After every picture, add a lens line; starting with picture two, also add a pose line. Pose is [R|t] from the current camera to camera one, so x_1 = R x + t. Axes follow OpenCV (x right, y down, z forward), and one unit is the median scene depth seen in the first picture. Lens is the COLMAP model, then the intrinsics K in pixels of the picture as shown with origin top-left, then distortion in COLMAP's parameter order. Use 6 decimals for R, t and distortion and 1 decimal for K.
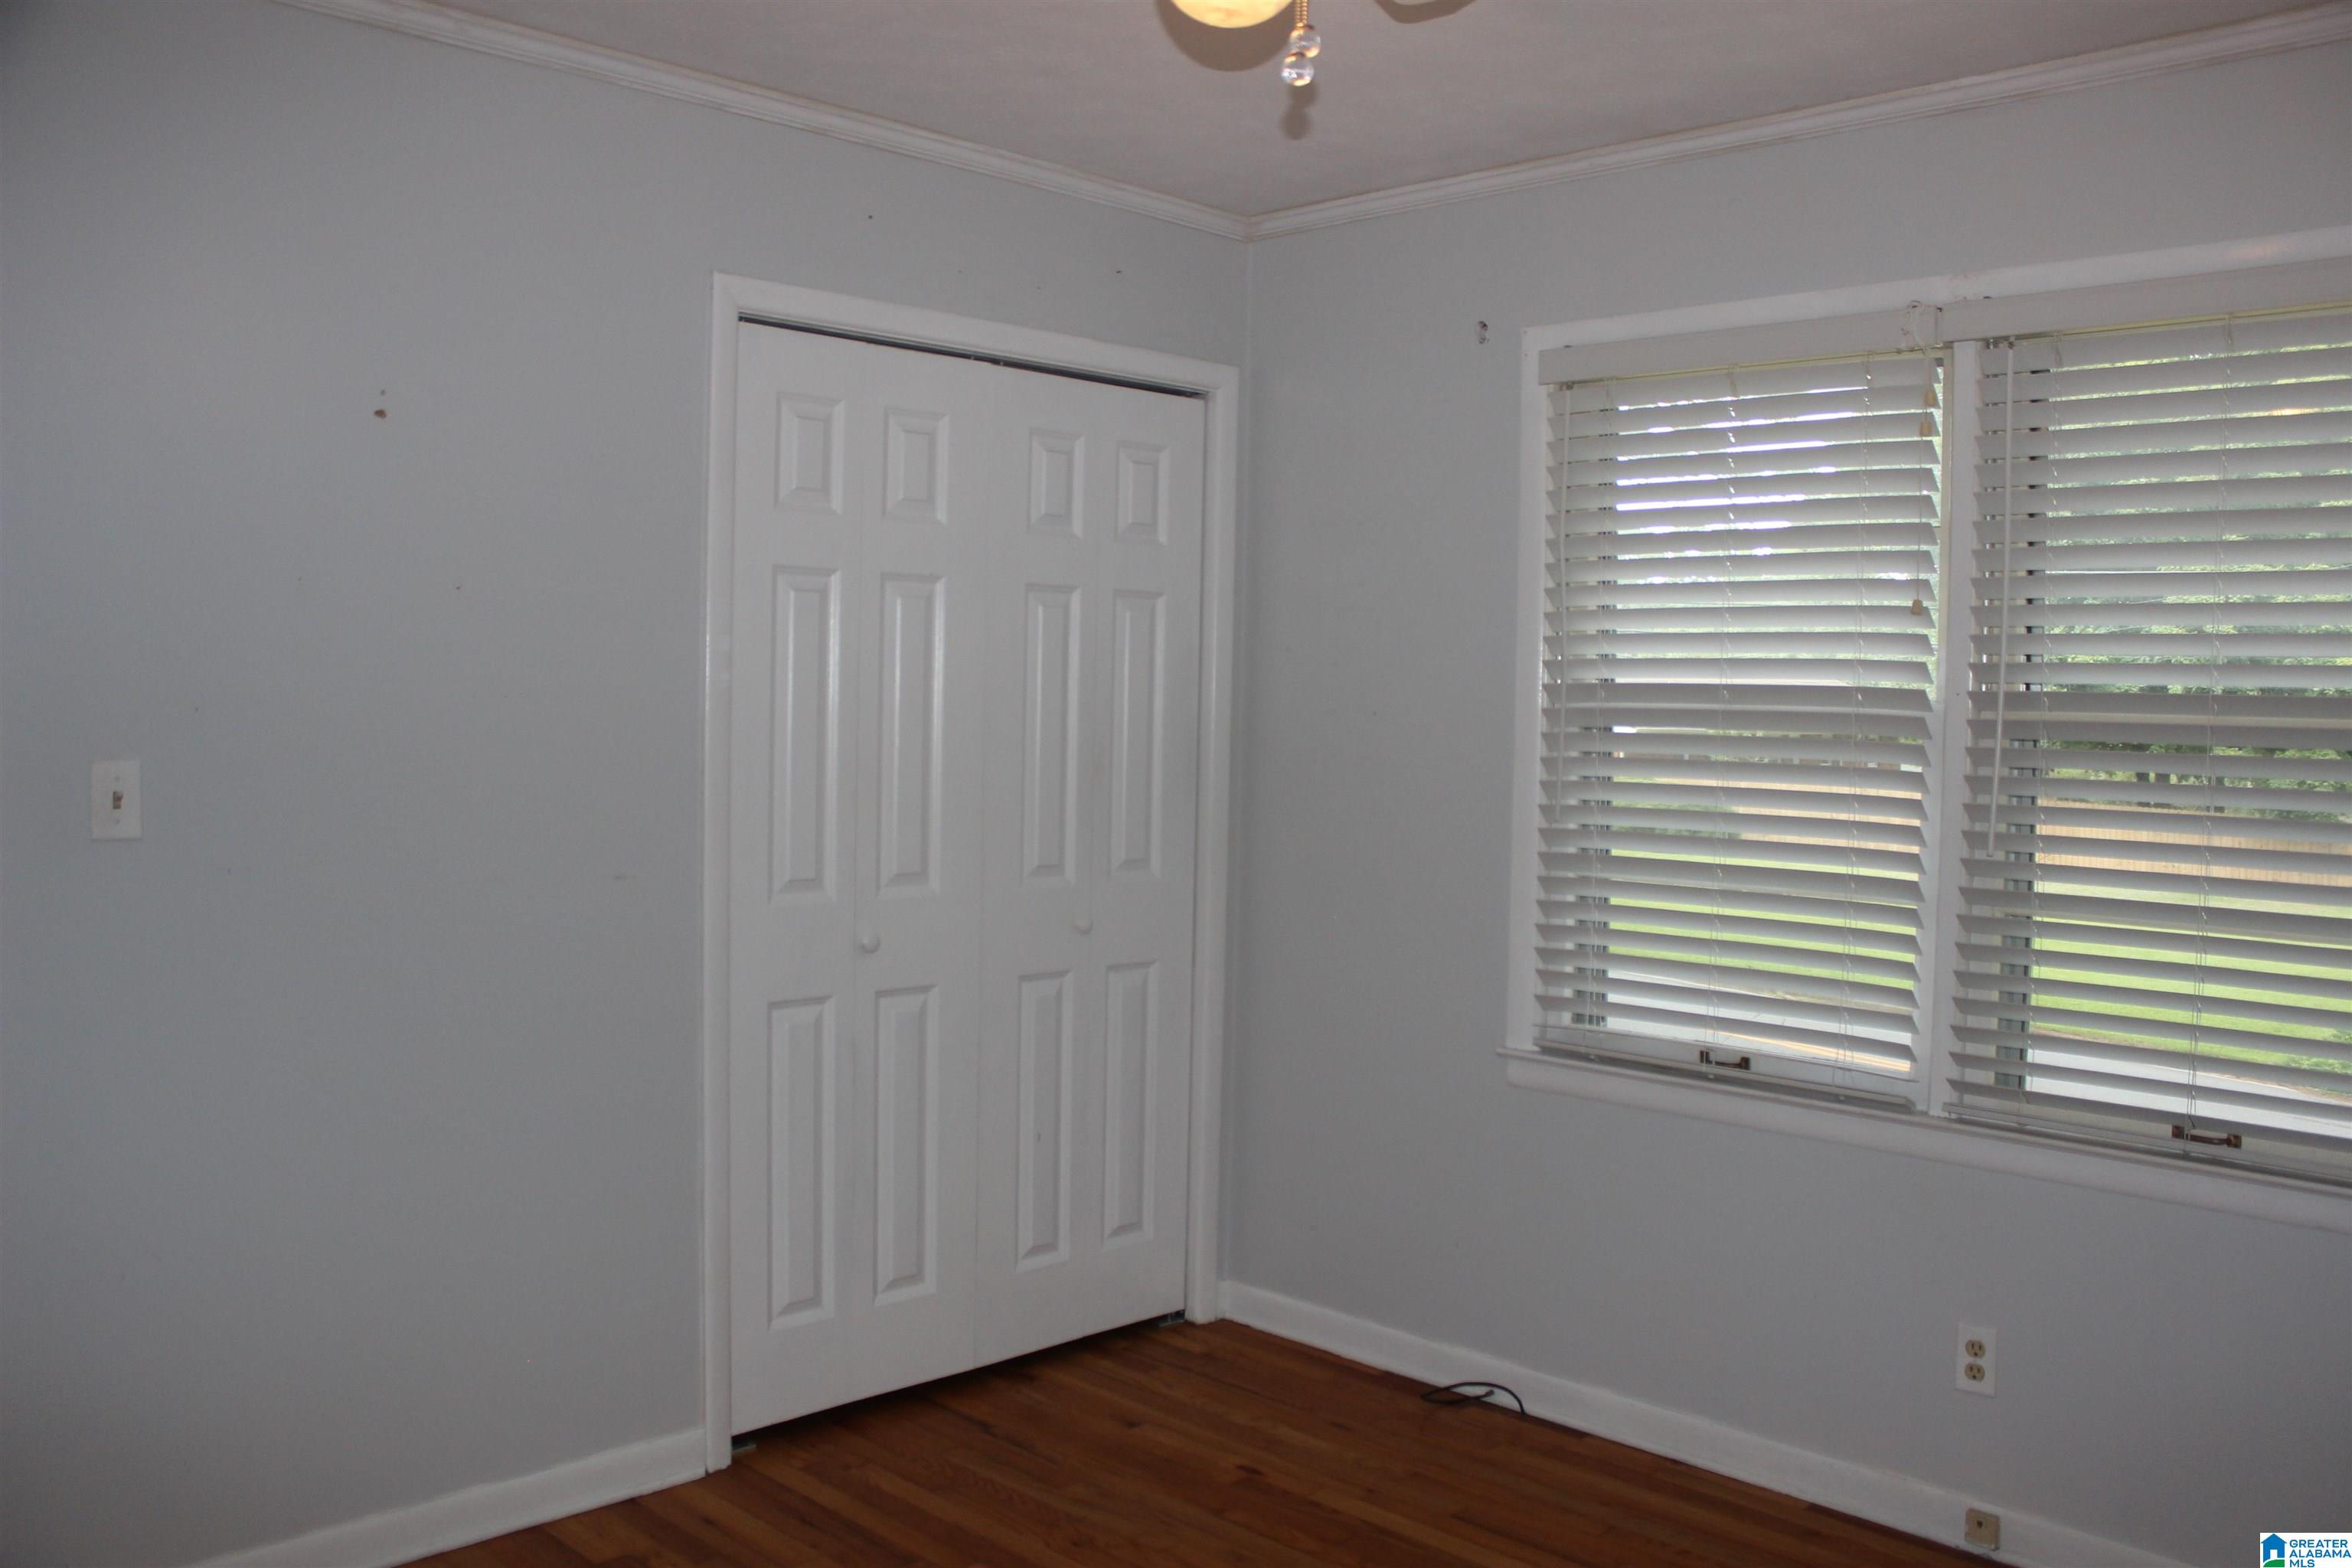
lens RADIAL K [[1944.3, 0, 1176.0], [0, 1944.3, 784.0], [0, 0, 1]] dist [-0.135288, 0.110618]
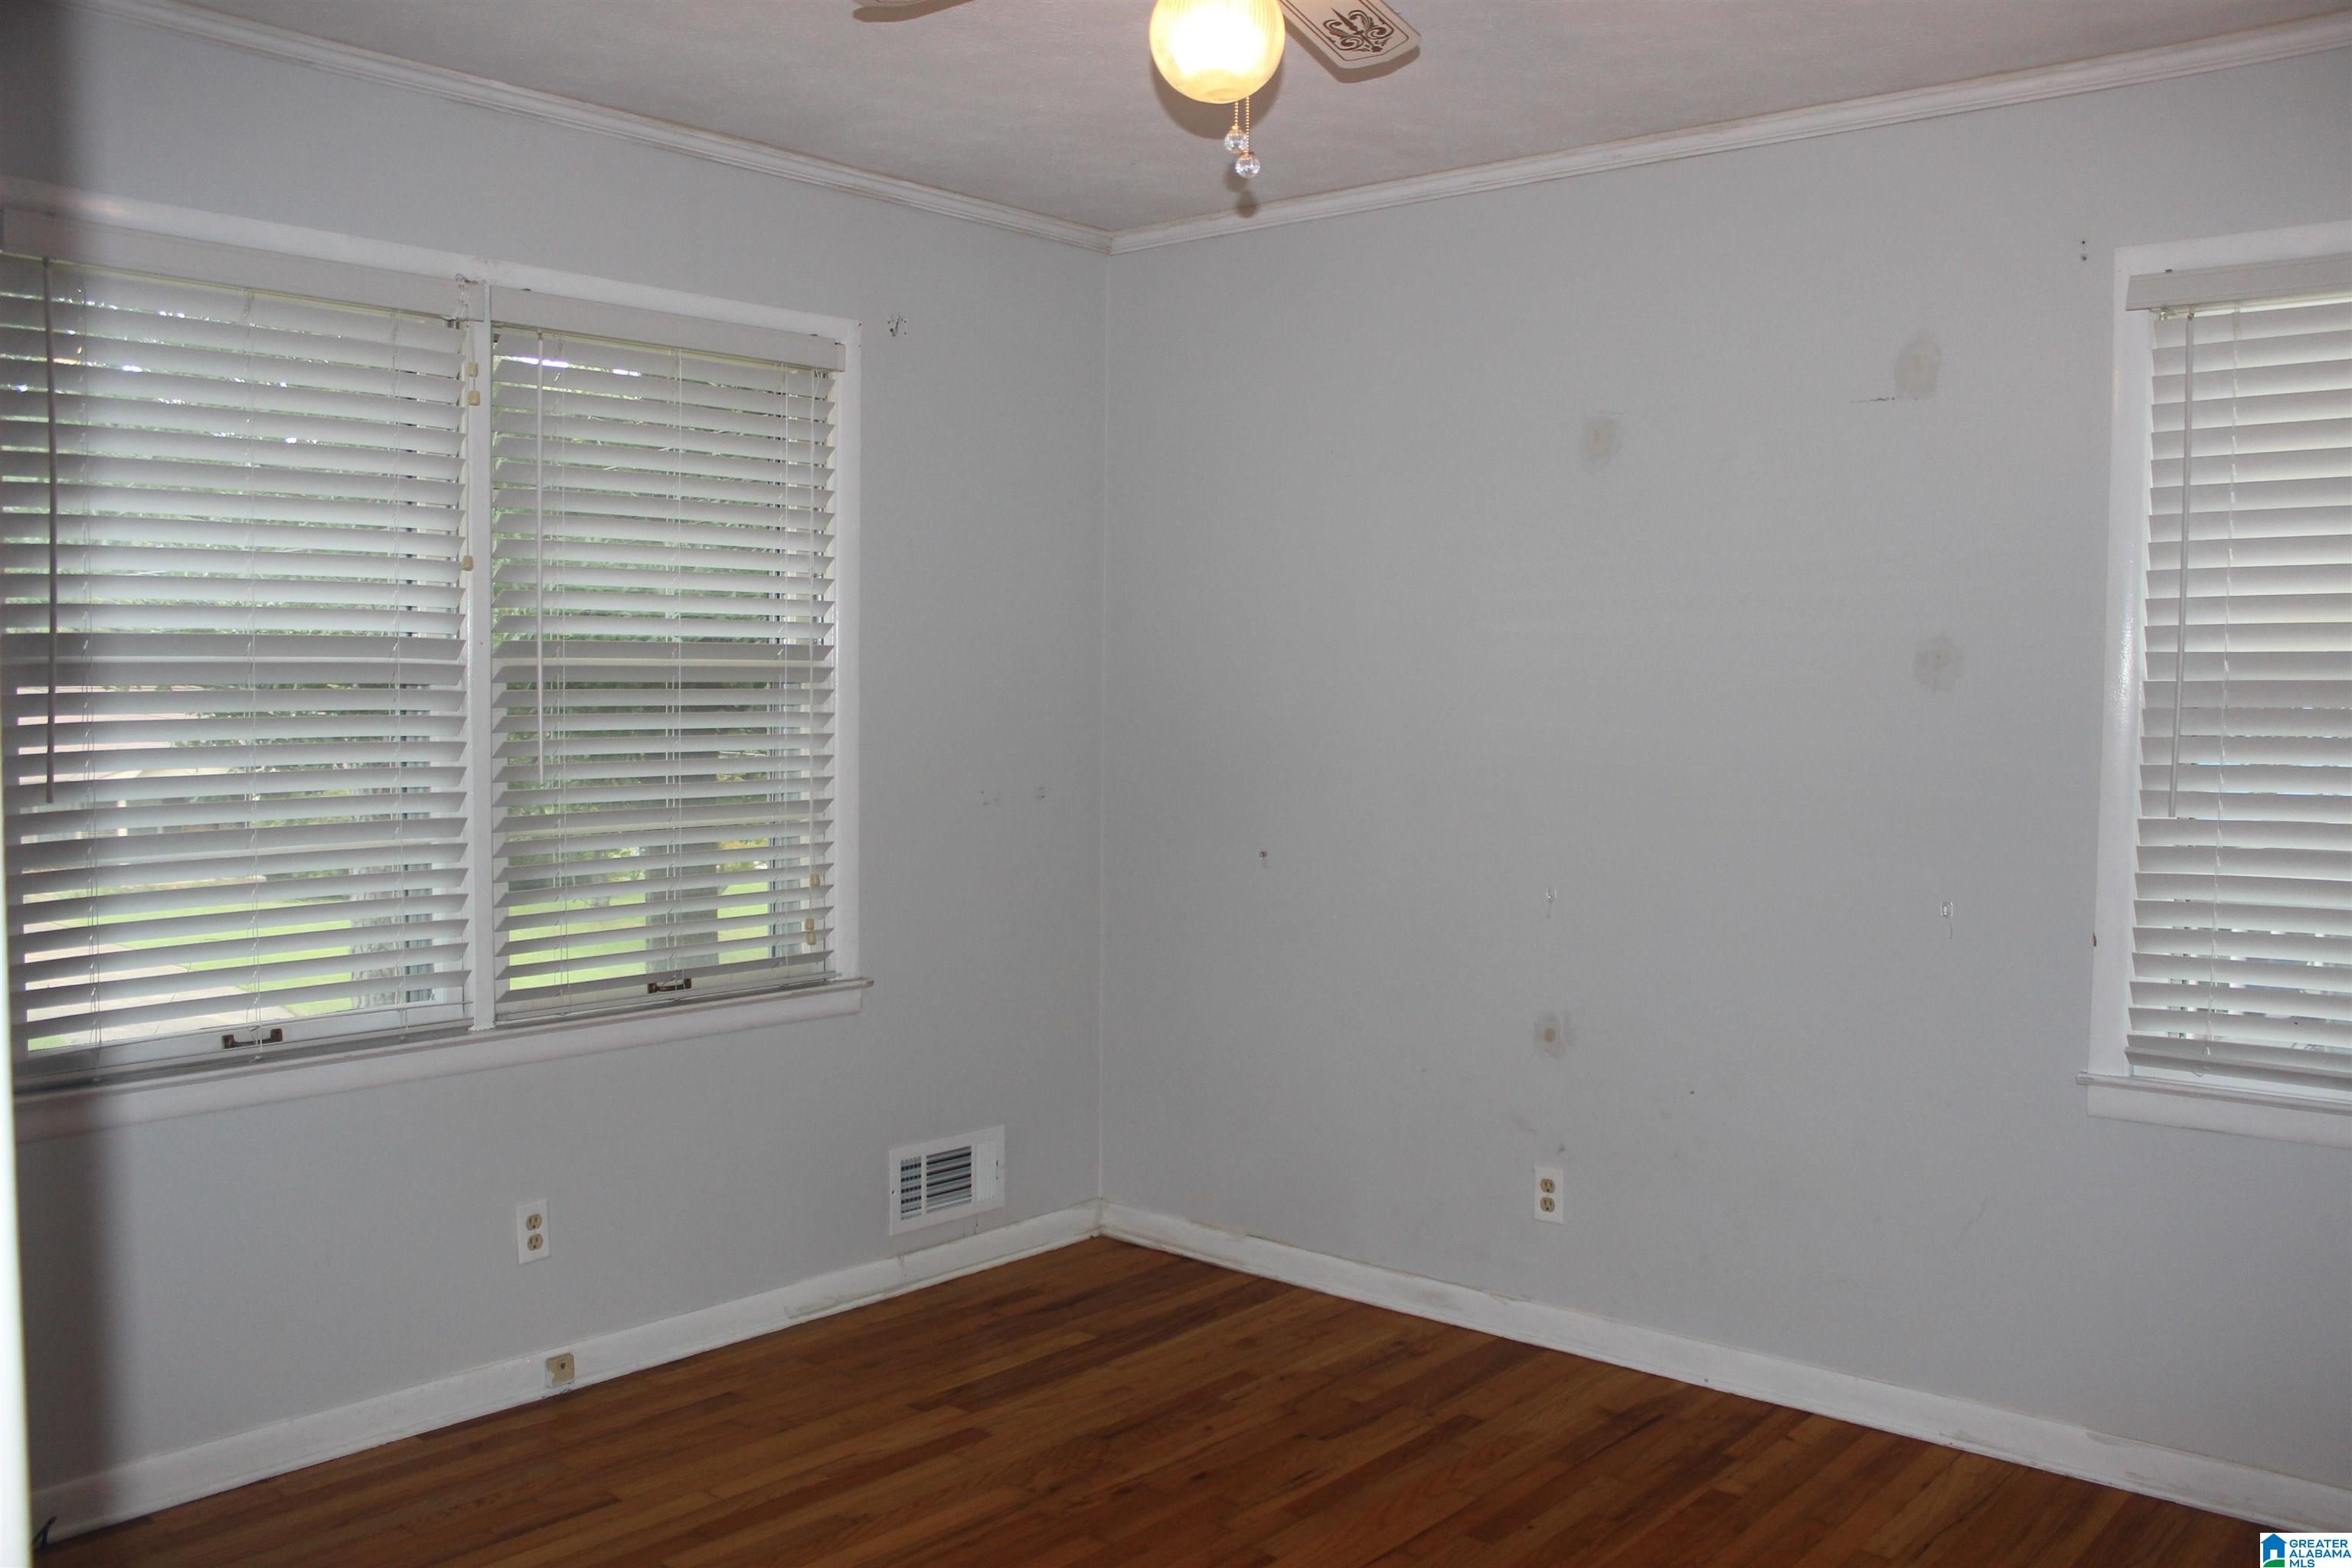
lens RADIAL K [[1944.3, 0, 1176.0], [0, 1944.3, 784.0], [0, 0, 1]] dist [-0.135288, 0.110618]
pose [[-0.059019, -0.078517, 0.995164, -0.780258], [0.036518, 0.996065, 0.080753, -0.044364], [-0.997589, 0.041108, -0.055919, 0.728388]]
